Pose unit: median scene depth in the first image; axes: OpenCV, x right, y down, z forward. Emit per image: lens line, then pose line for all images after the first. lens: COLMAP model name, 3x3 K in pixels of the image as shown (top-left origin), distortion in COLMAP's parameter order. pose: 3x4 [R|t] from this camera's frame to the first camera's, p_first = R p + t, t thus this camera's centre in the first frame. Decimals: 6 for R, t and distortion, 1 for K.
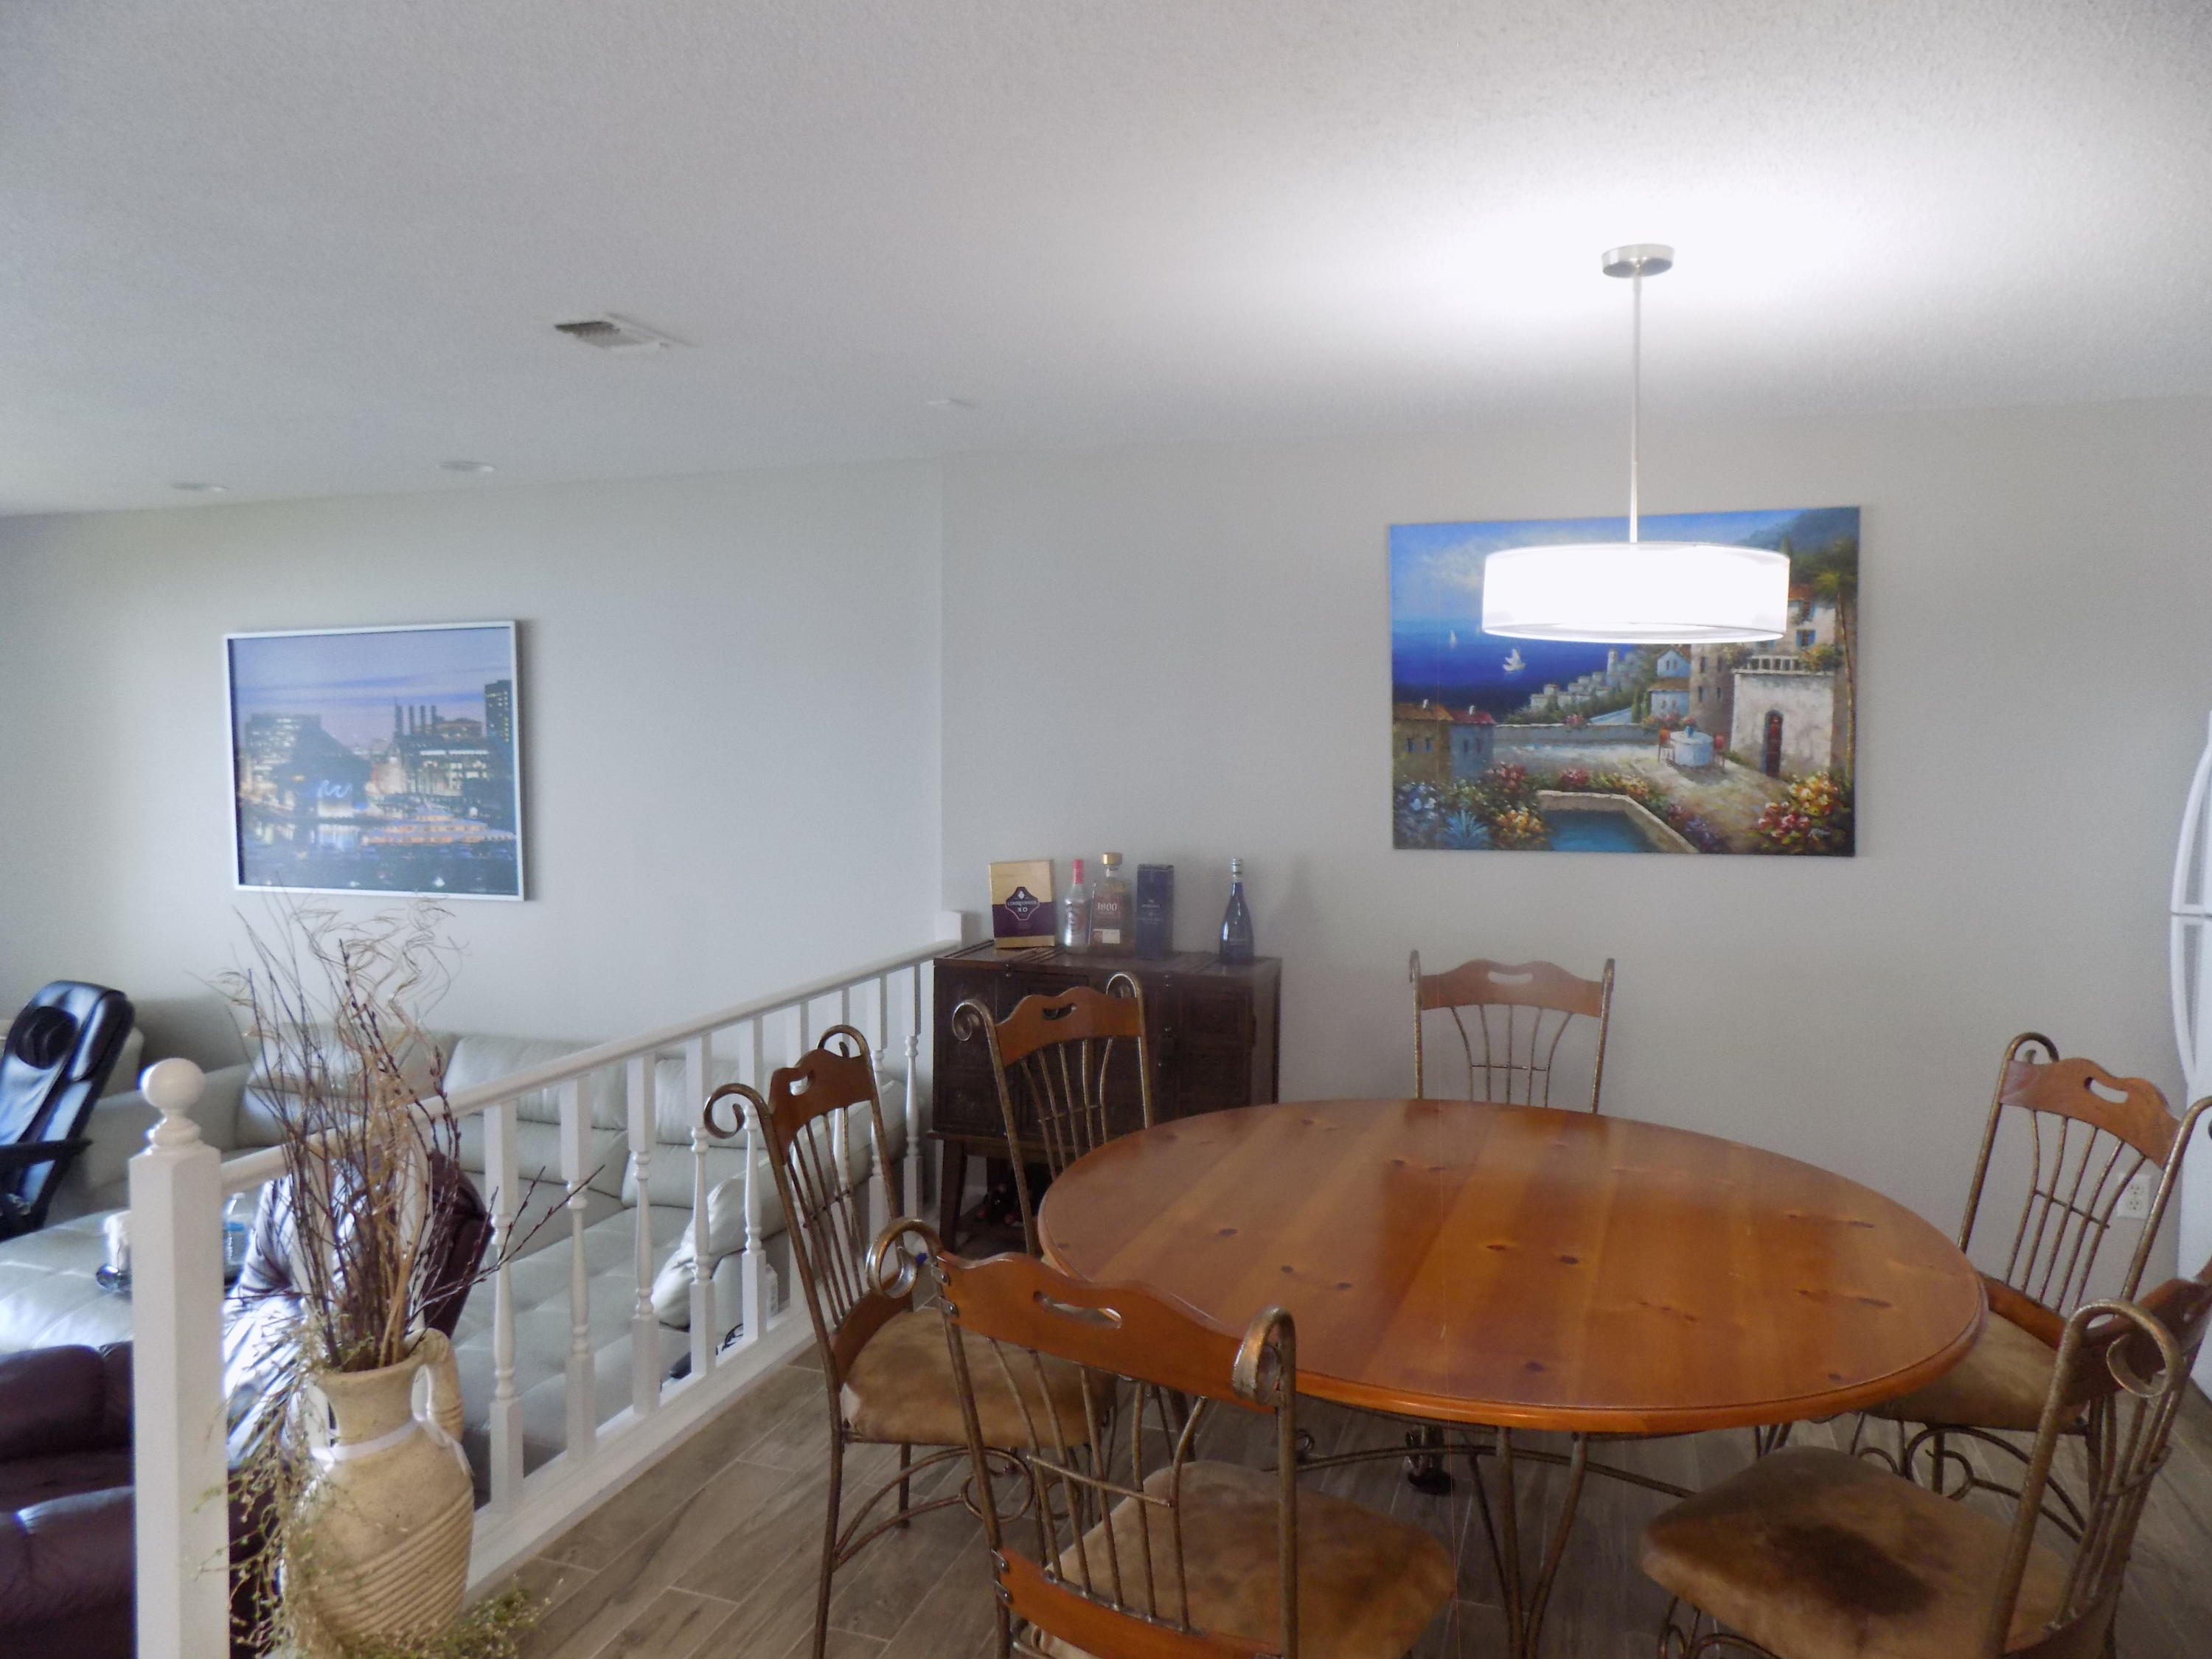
lens RADIAL K [[1488.5, 0, 1115.1], [0, 1488.5, 810.5], [0, 0, 1]] dist [-0.078457, 0.074369]
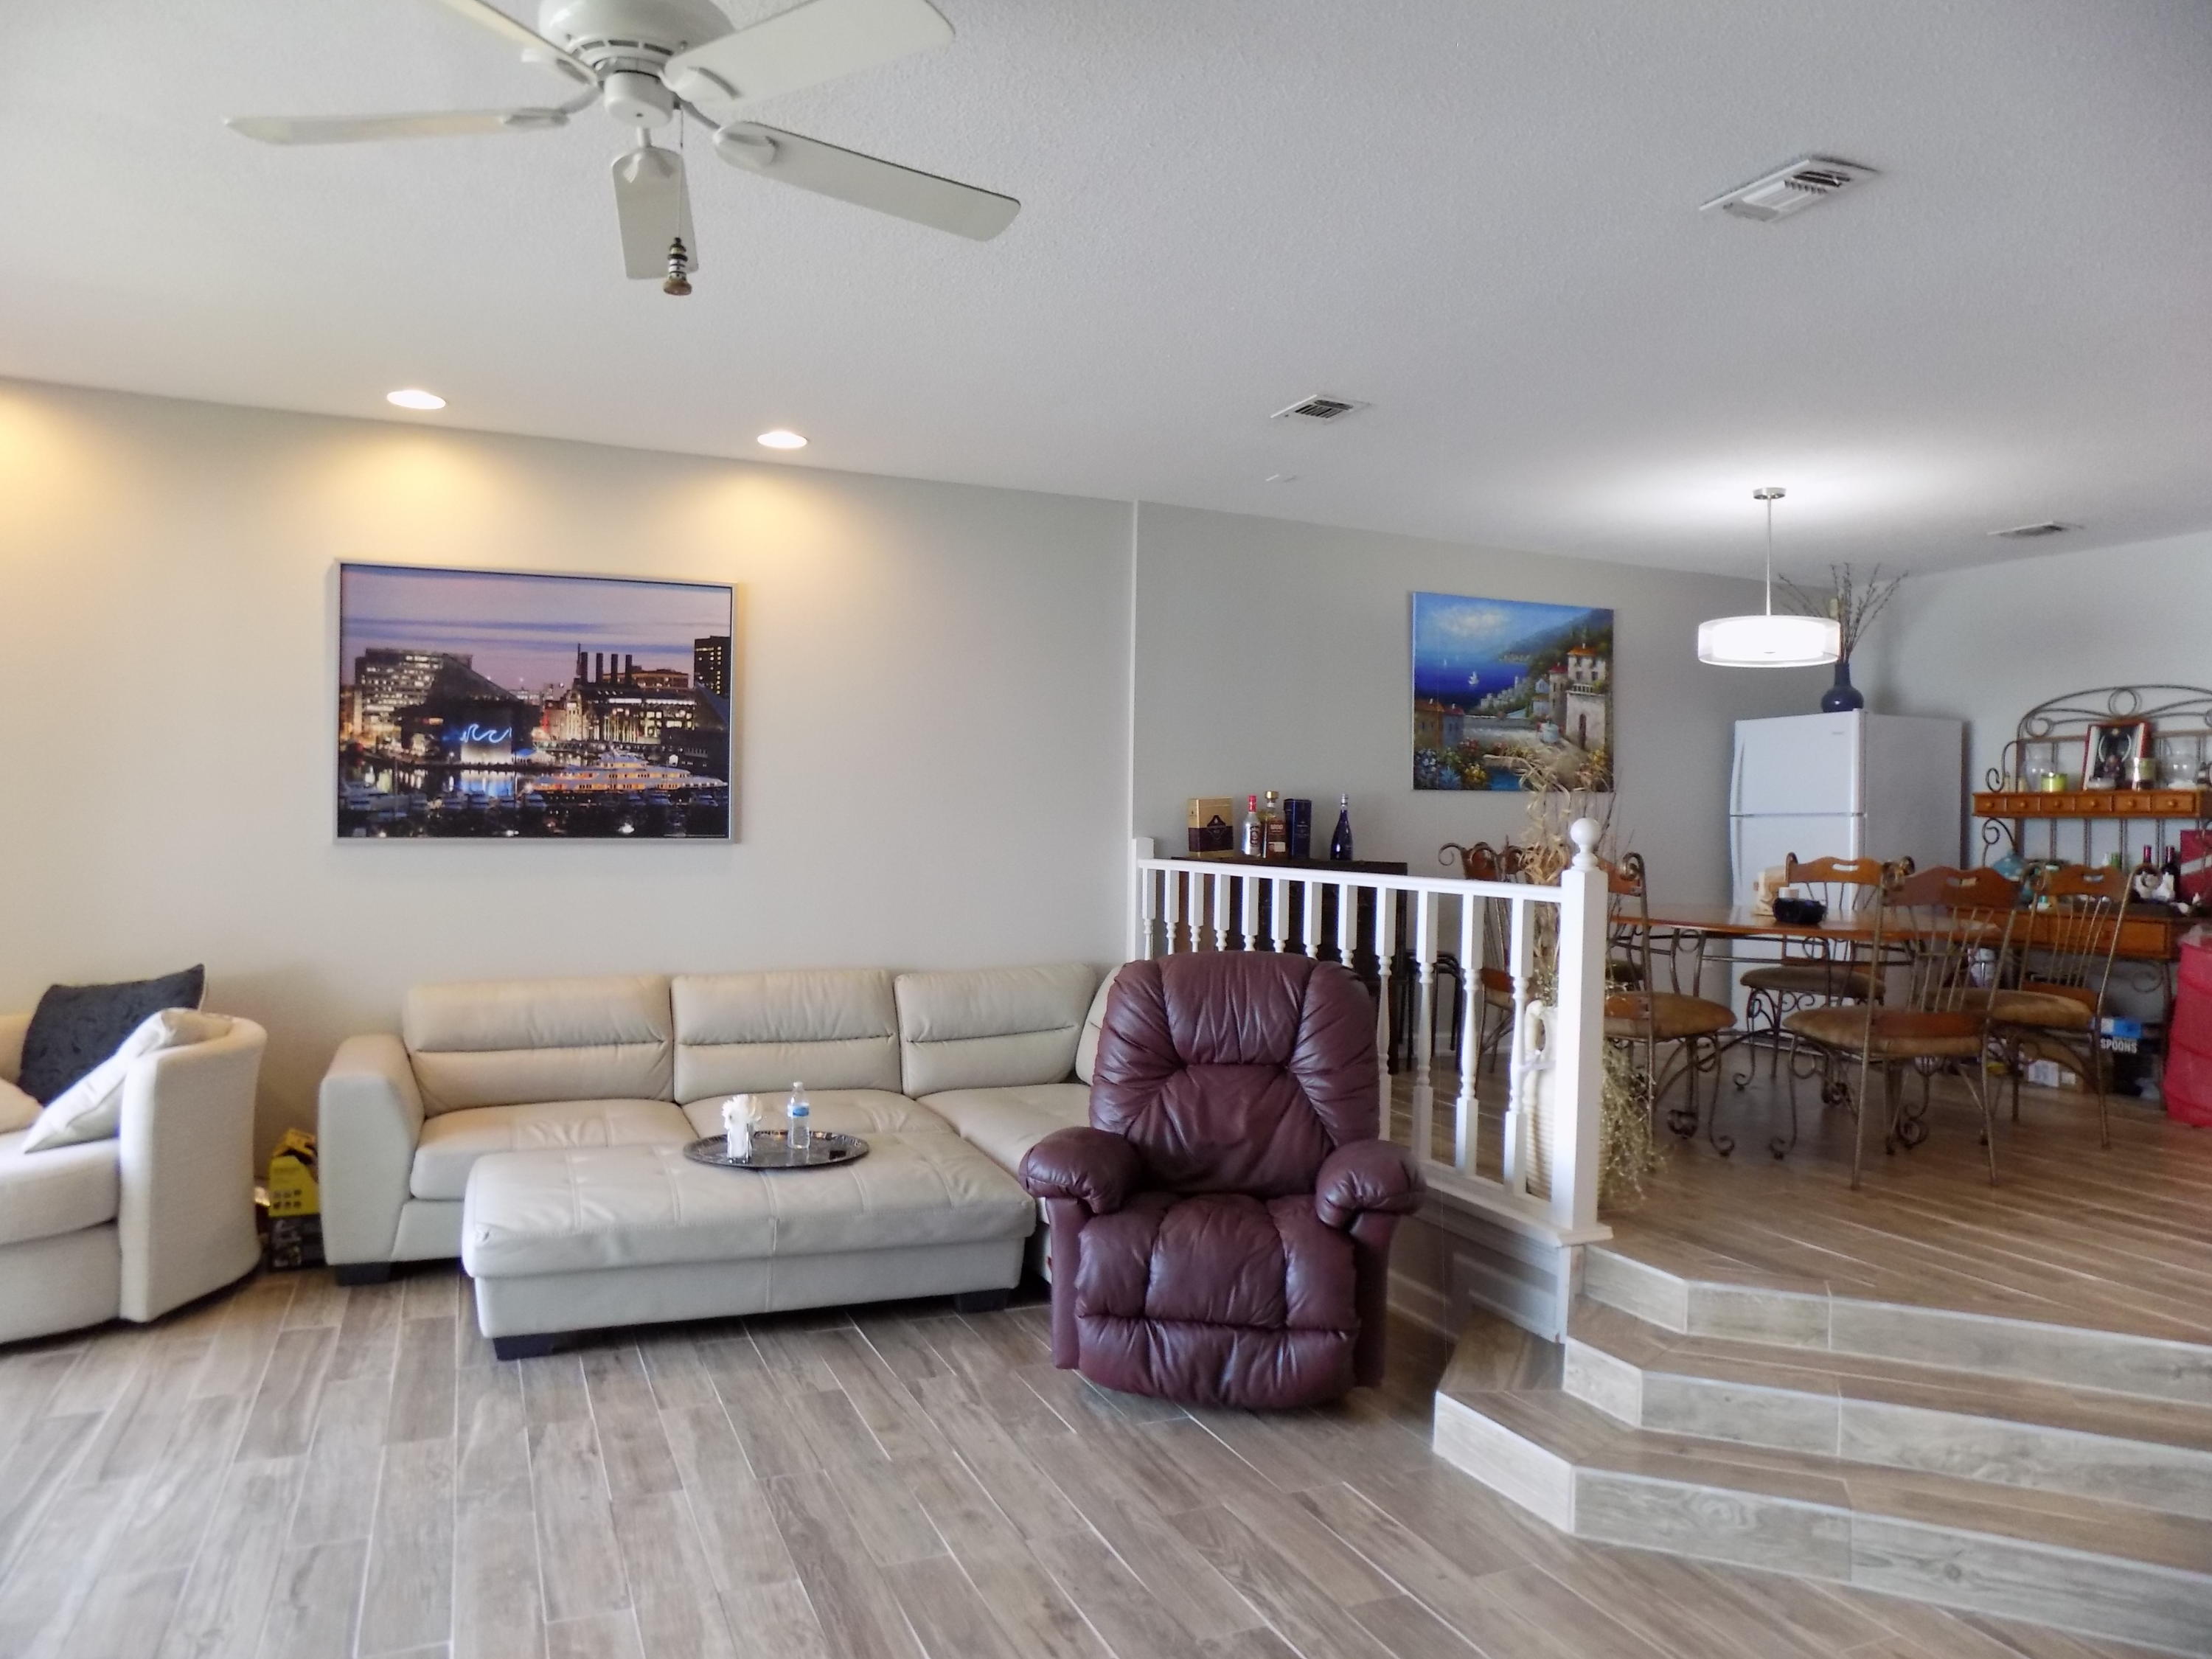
lens RADIAL K [[1488.5, 0, 1115.1], [0, 1488.5, 810.5], [0, 0, 1]] dist [-0.078457, 0.074369]
pose [[0.734268, 0.012929, 0.678736, -0.914111], [0.022055, 0.998837, -0.042886, 0.088284], [-0.678501, 0.046459, 0.733129, 0.024757]]
